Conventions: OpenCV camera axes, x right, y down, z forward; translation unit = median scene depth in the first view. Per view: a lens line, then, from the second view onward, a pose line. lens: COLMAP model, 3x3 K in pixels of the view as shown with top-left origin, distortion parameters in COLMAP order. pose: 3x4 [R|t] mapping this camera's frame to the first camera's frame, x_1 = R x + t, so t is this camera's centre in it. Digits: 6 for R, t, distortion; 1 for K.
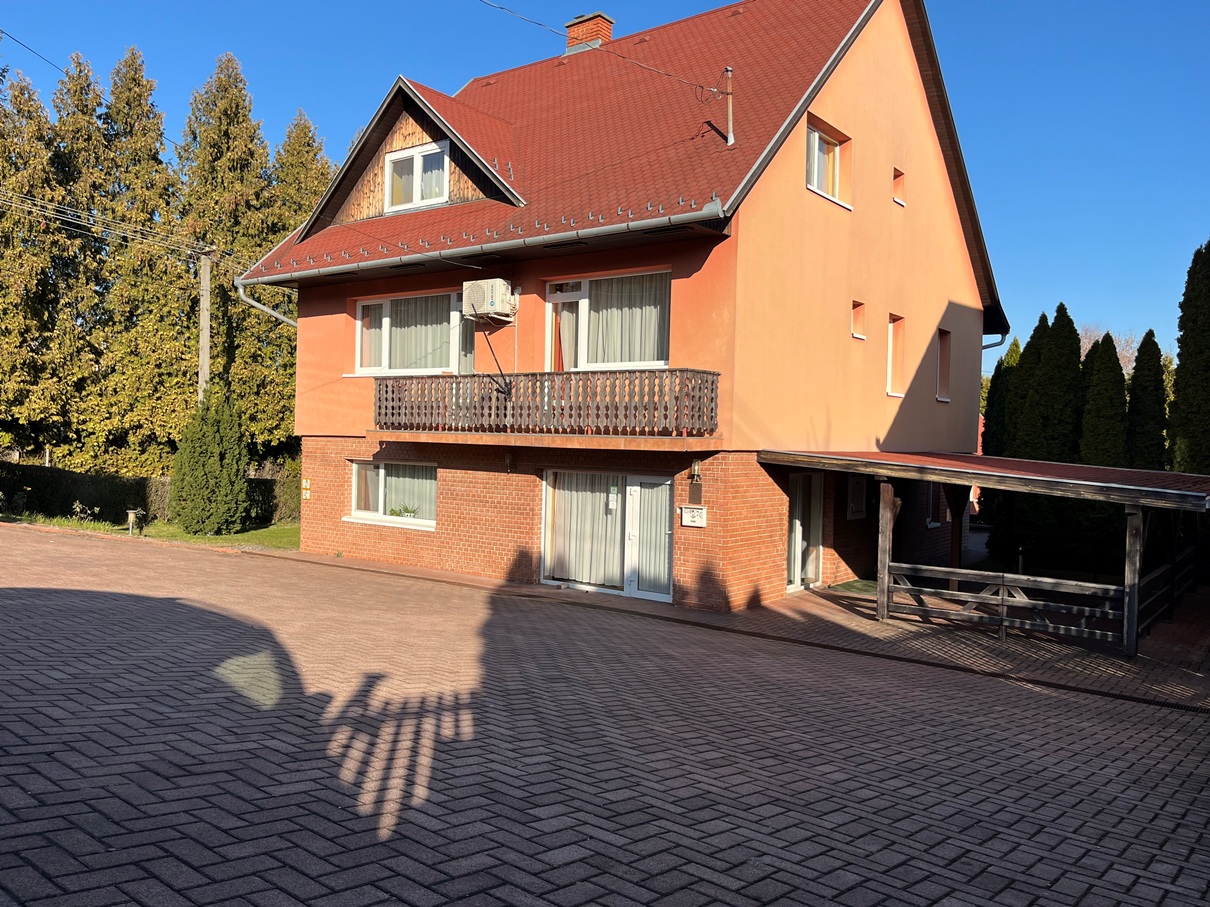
lens RADIAL K [[926.1, 0, 605.5], [0, 926.1, 451.9], [0, 0, 1]] dist [-0.017247, -0.003058]
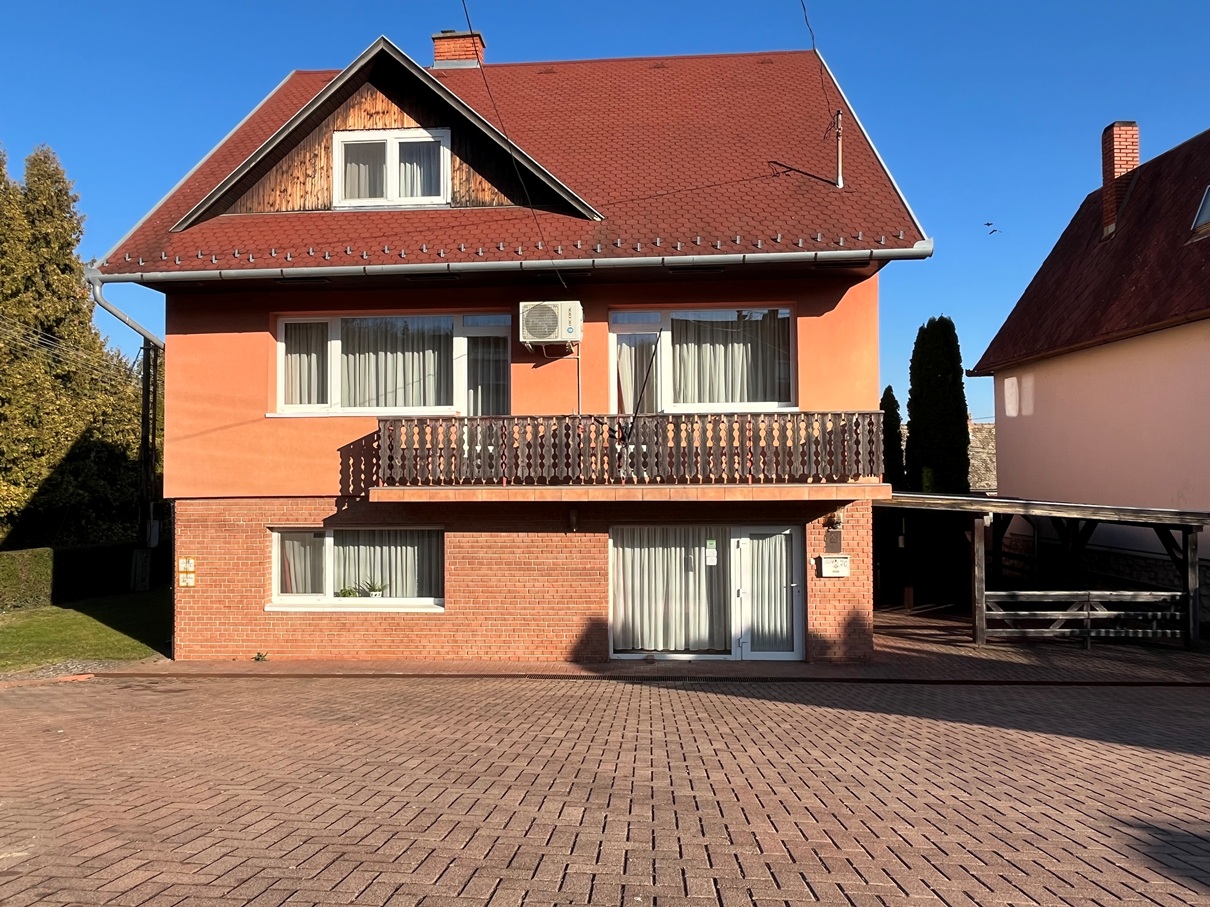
lens RADIAL K [[805.7, 0, 604.9], [0, 805.7, 455.1], [0, 0, 1]] dist [-0.022630, -0.000991]
pose [[0.840183, -0.015801, 0.542073, -0.467797], [0.037518, 0.998874, -0.029036, -0.024685], [-0.541004, 0.044733, 0.839830, 0.360701]]
